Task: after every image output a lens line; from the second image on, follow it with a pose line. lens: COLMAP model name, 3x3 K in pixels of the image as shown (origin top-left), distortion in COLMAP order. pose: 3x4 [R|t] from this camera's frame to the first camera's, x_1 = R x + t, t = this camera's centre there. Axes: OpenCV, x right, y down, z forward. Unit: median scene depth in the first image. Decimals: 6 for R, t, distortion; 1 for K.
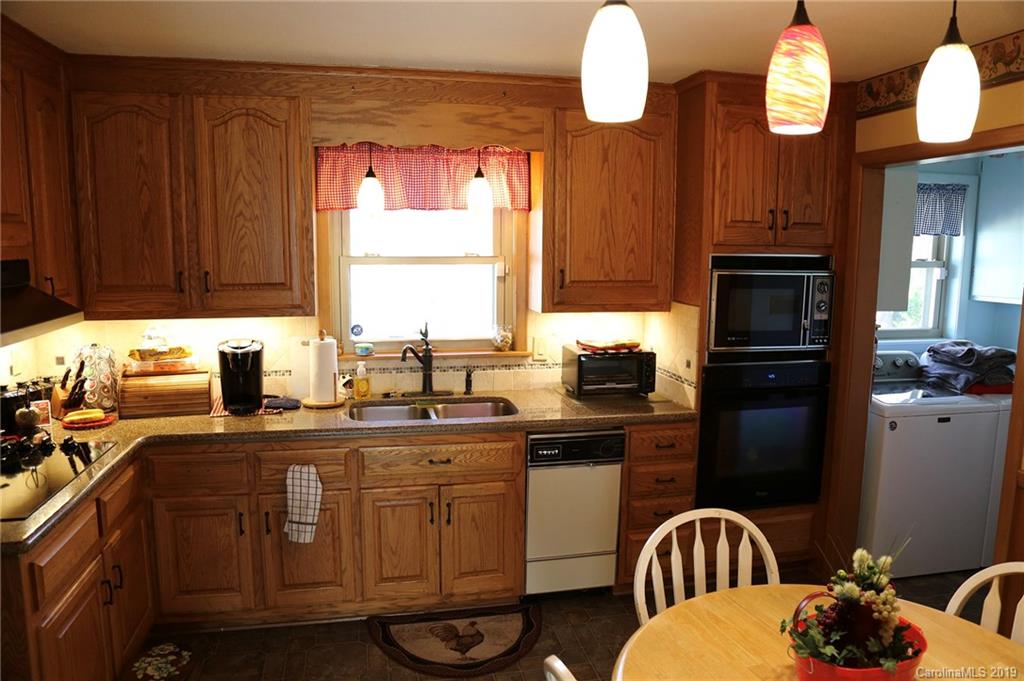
lens RADIAL K [[697.5, 0, 515.5], [0, 697.5, 340.7], [0, 0, 1]] dist [-0.127572, 0.063169]
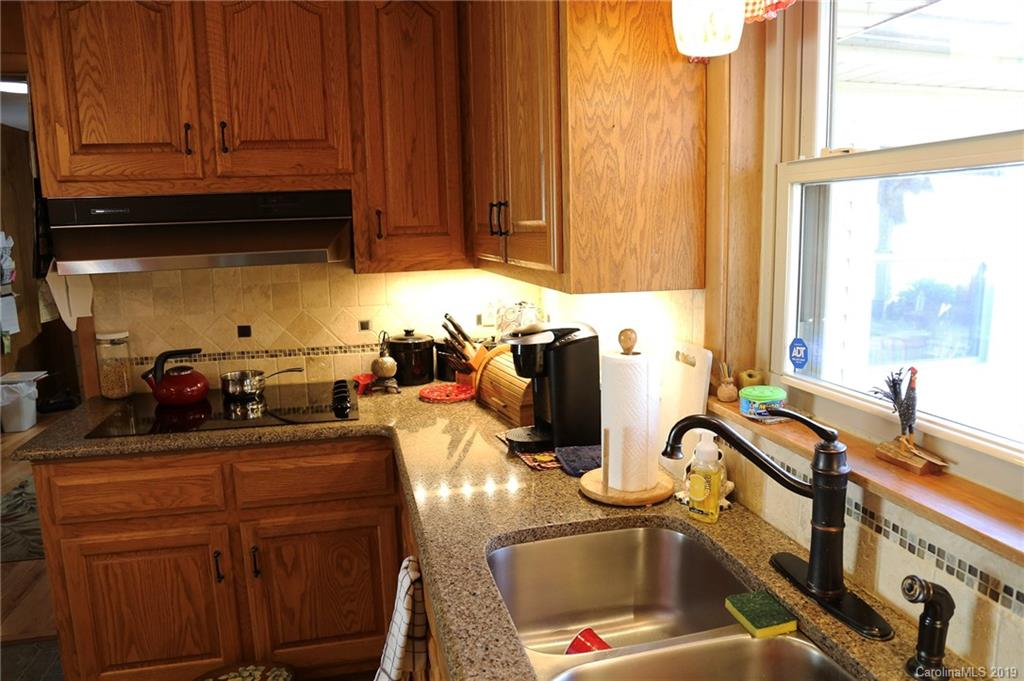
lens RADIAL K [[697.5, 0, 515.5], [0, 697.5, 340.7], [0, 0, 1]] dist [-0.127572, 0.063169]
pose [[0.027885, 0.153377, -0.987774, 0.171418], [-0.122420, 0.981244, 0.148908, -0.070688], [0.992087, 0.116771, 0.046139, 0.963091]]
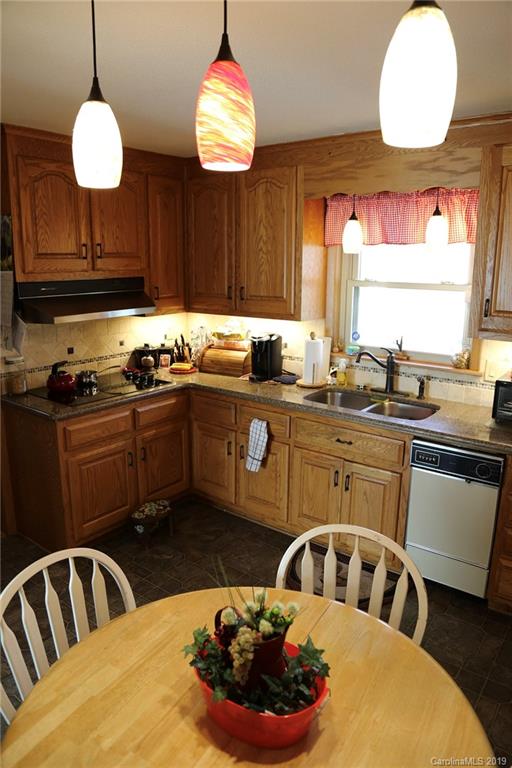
lens RADIAL K [[523.1, 0, 256.0], [0, 523.1, 384.0], [0, 0, 1]] dist [-0.127572, 0.063169]
pose [[0.643013, 0.169030, -0.746970, 0.480284], [-0.108908, 0.985609, 0.129280, -0.038624], [0.758072, -0.001777, 0.652168, 0.235260]]
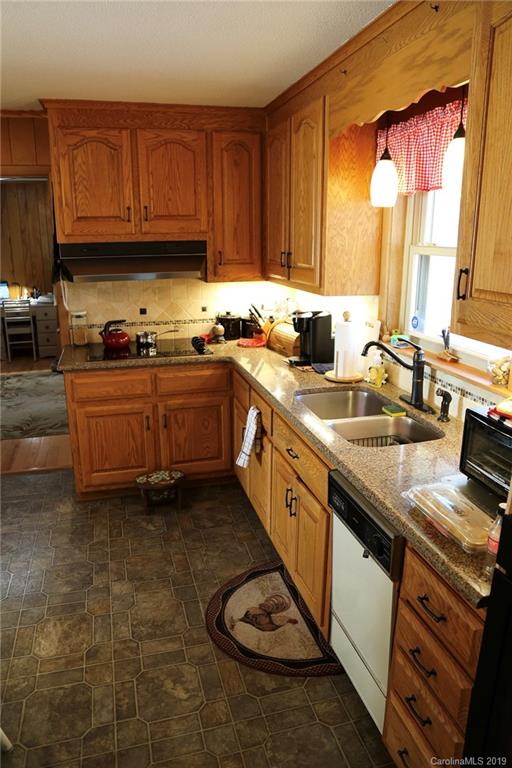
lens RADIAL K [[523.1, 0, 256.0], [0, 523.1, 384.0], [0, 0, 1]] dist [-0.127572, 0.063169]
pose [[0.054850, 0.263898, -0.962990, 0.566823], [-0.140661, 0.956866, 0.254208, -0.100763], [0.988537, 0.121512, 0.089604, 0.846069]]
